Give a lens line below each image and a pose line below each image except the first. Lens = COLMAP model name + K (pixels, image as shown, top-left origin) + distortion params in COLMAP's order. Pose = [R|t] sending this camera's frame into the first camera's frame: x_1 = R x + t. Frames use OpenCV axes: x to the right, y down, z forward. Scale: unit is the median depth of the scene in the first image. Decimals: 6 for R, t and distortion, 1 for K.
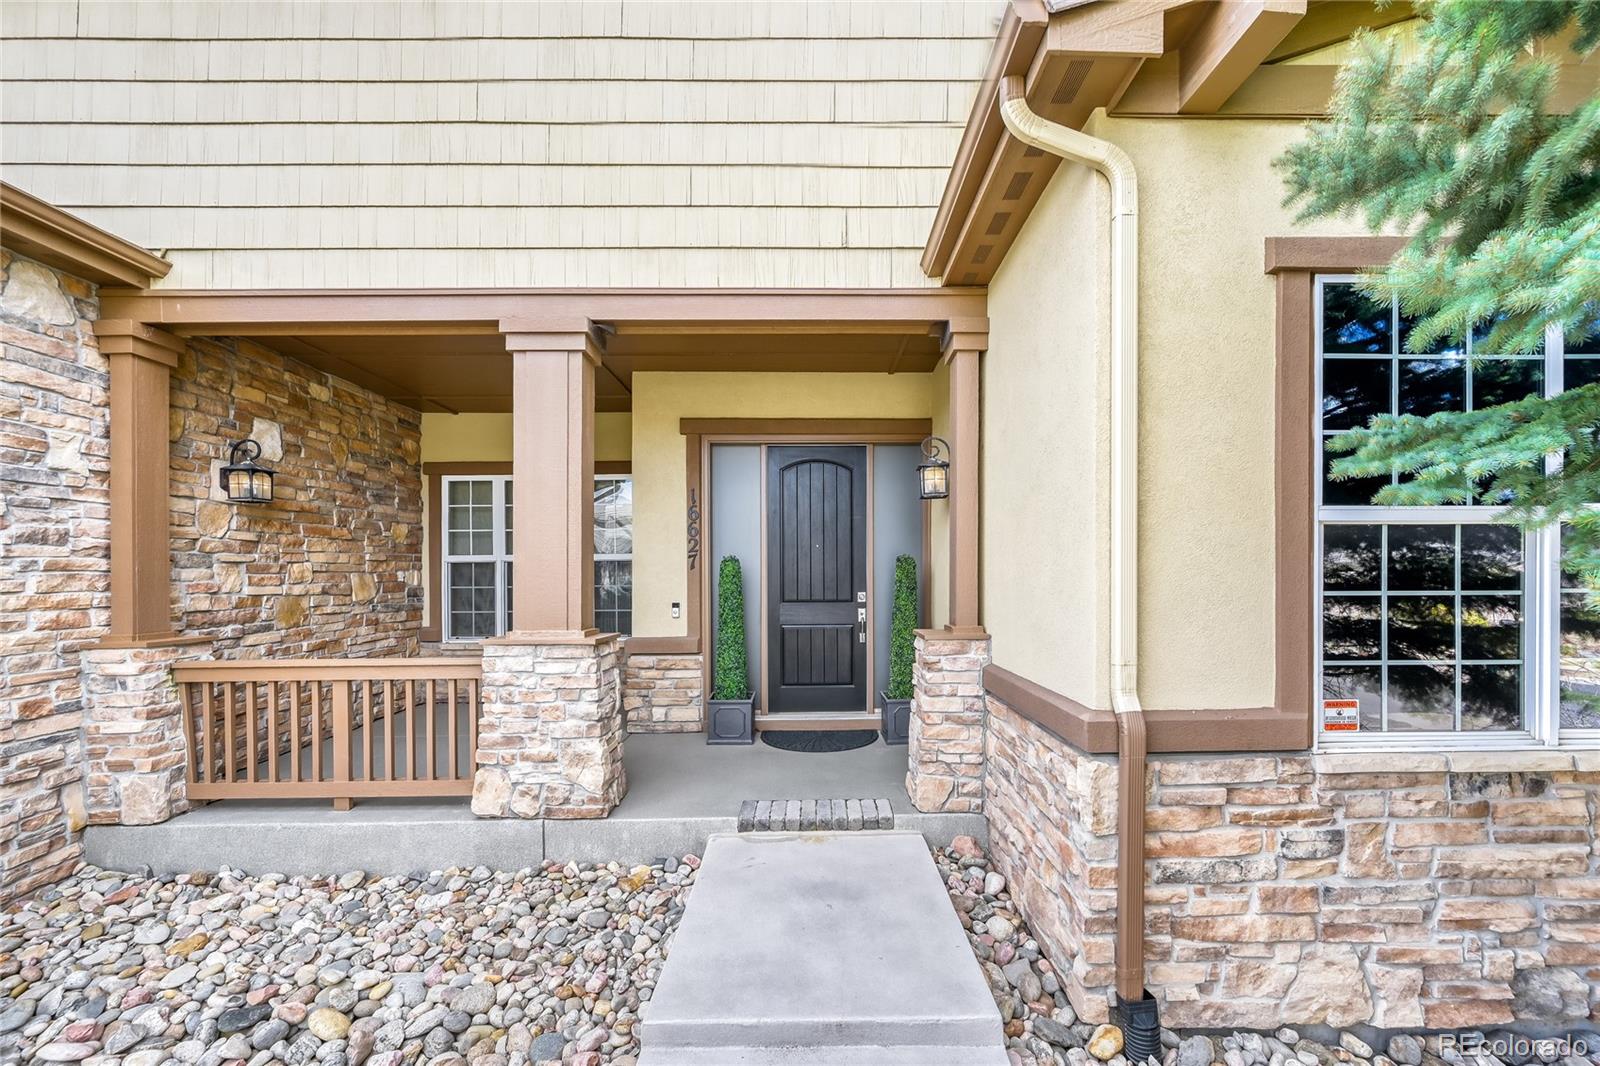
lens RADIAL K [[676.8, 0, 801.8], [0, 676.8, 496.5], [0, 0, 1]] dist [0.001612, 0.000205]
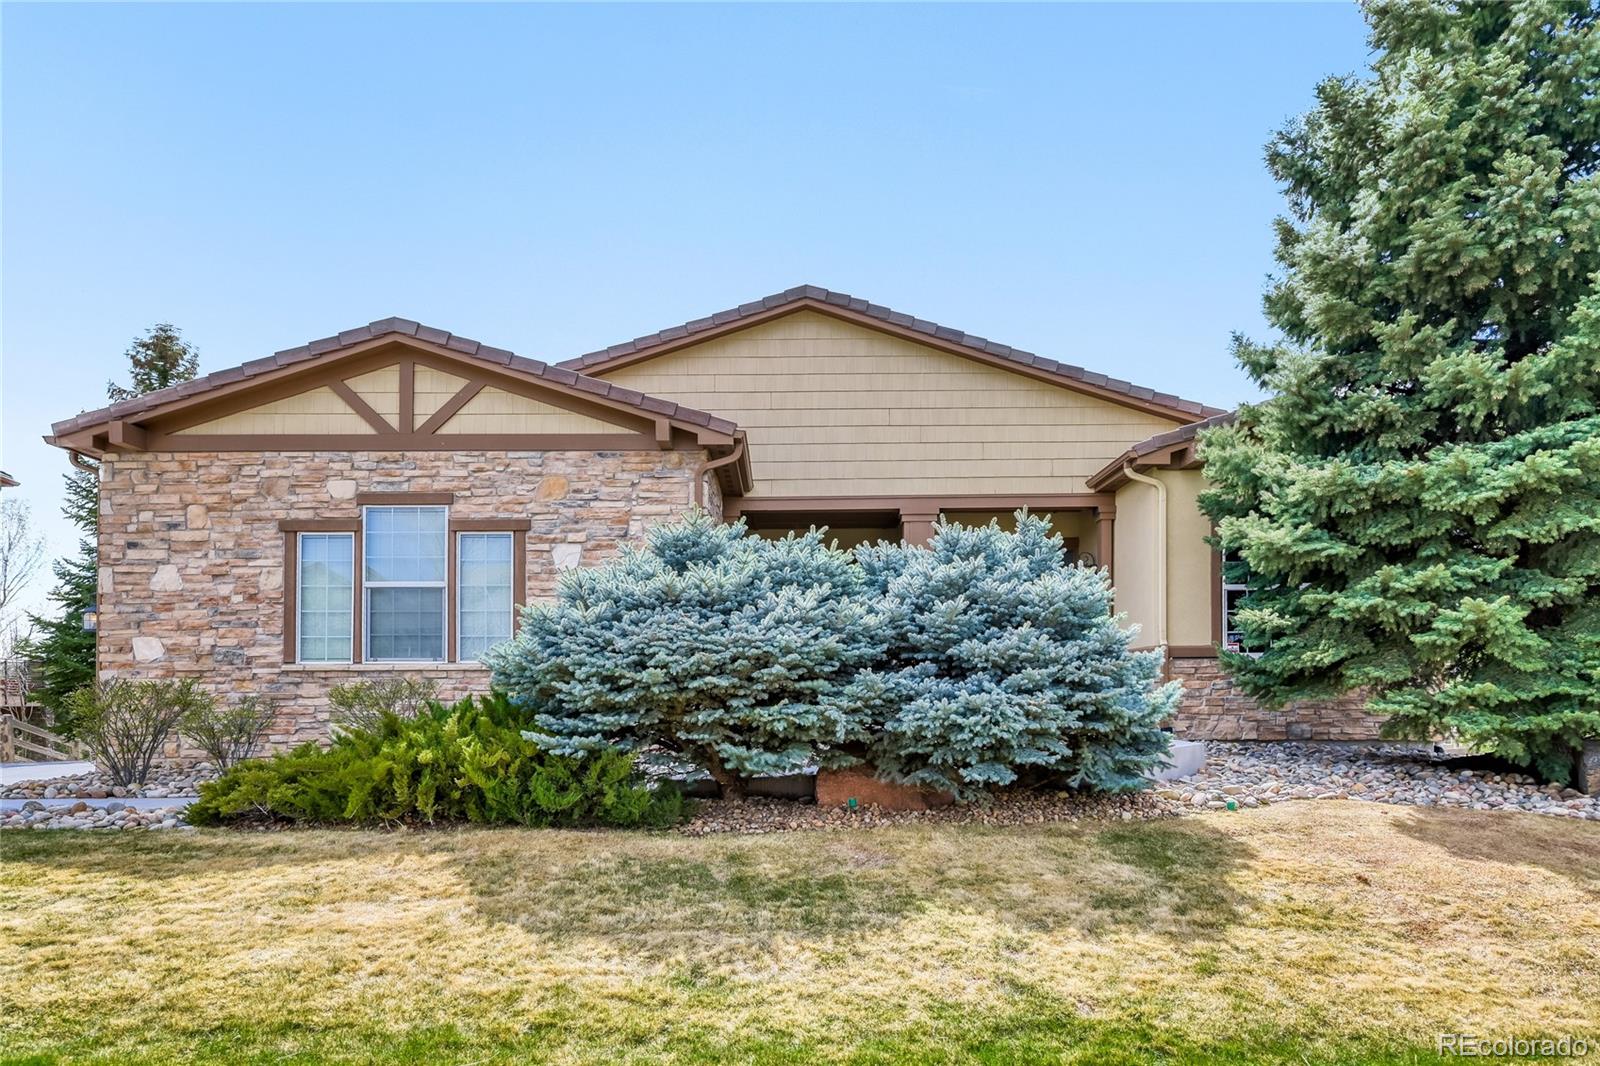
lens RADIAL K [[936.7, 0, 800.0], [0, 936.7, 533.0], [0, 0, 1]] dist [-0.000229, -0.000508]
pose [[0.997039, -0.010927, -0.076122, -0.890745], [0.003164, 0.994845, -0.101357, 0.236326], [0.076838, 0.100816, 0.991933, -3.607430]]
